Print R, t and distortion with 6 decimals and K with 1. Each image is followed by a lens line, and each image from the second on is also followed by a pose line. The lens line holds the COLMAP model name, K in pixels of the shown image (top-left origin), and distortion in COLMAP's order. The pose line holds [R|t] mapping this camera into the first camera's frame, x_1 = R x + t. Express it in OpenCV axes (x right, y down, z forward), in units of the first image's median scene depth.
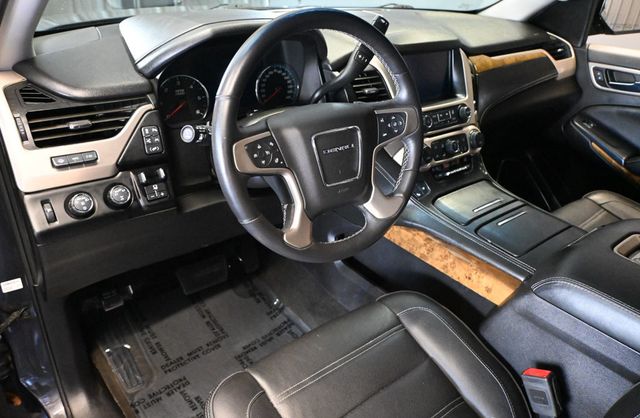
lens RADIAL K [[454.4, 0, 320.0], [0, 454.4, 209.0], [0, 0, 1]] dist [-0.000875, 0.001120]
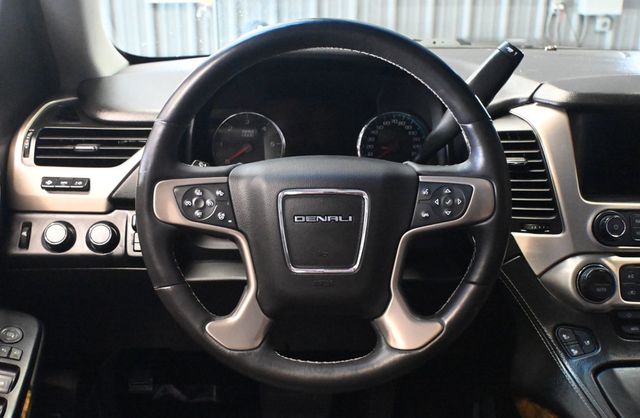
lens RADIAL K [[669.4, 0, 320.0], [0, 669.4, 209.0], [0, 0, 1]] dist [0.004767, 0.006495]
pose [[0.830739, 0.142382, -0.538145, 0.545003], [-0.251714, 0.958338, -0.135016, -0.013470], [0.496501, 0.247621, 0.831968, 0.182587]]
